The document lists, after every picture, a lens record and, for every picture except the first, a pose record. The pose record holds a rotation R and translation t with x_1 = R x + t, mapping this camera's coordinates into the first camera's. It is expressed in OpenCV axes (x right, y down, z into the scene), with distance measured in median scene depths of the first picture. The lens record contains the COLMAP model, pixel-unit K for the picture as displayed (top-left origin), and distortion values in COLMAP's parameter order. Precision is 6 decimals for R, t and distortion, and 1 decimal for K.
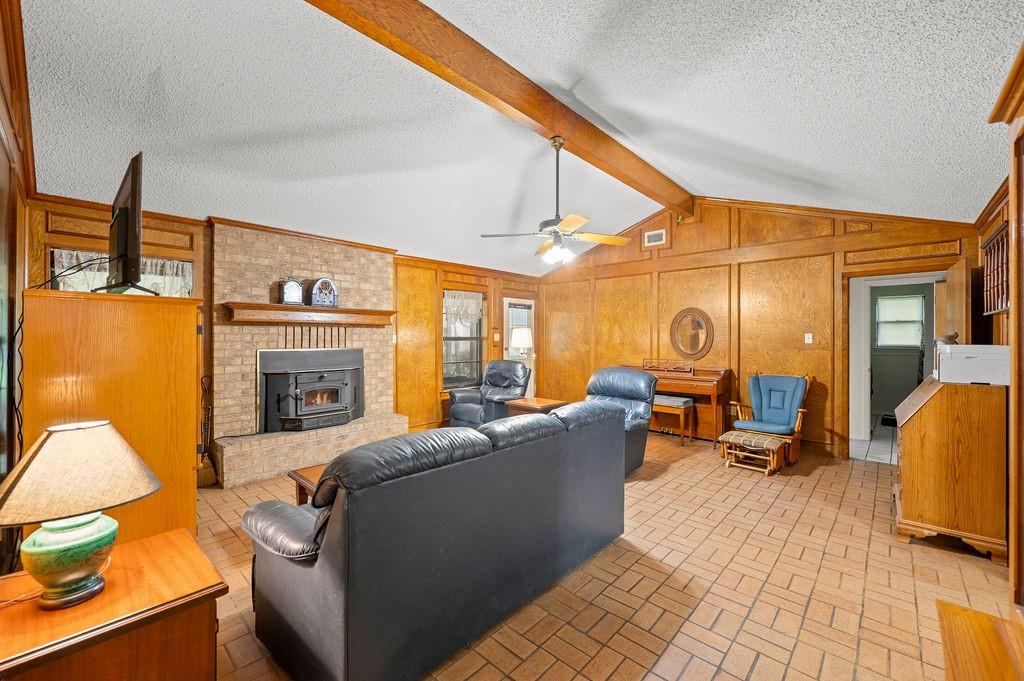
lens RADIAL K [[411.7, 0, 514.3], [0, 411.7, 340.2], [0, 0, 1]] dist [-0.000186, 0.000094]
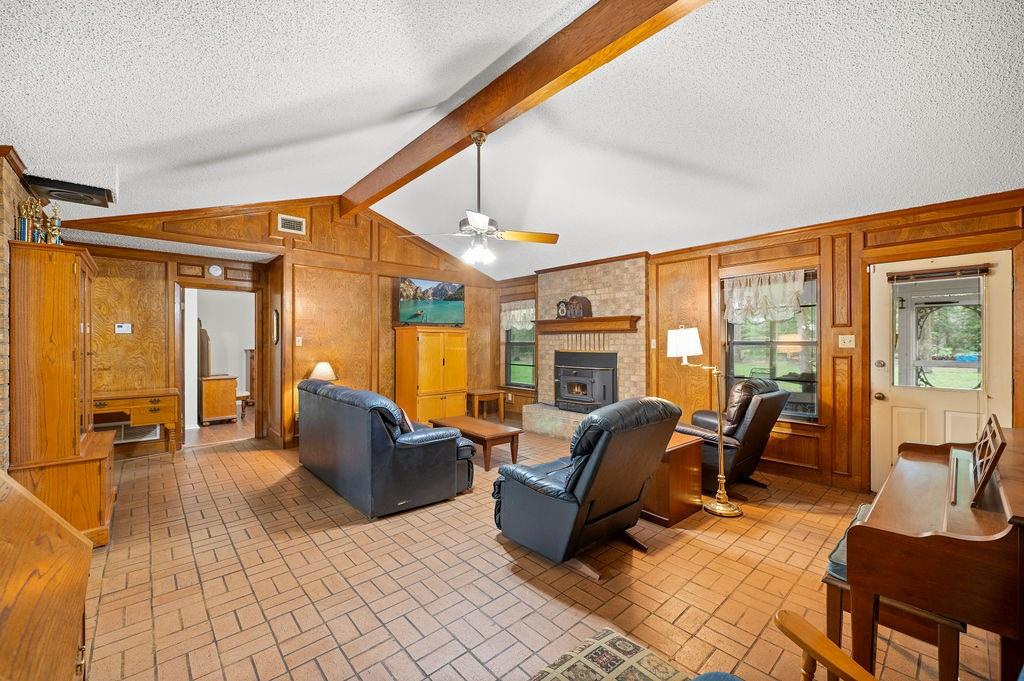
lens RADIAL K [[411.7, 0, 514.3], [0, 411.7, 340.2], [0, 0, 1]] dist [-0.000186, 0.000094]
pose [[-0.092428, -0.006880, -0.995696, 0.932420], [-0.008907, 0.999942, -0.006083, -0.003144], [0.995680, 0.008307, -0.092484, 1.037201]]
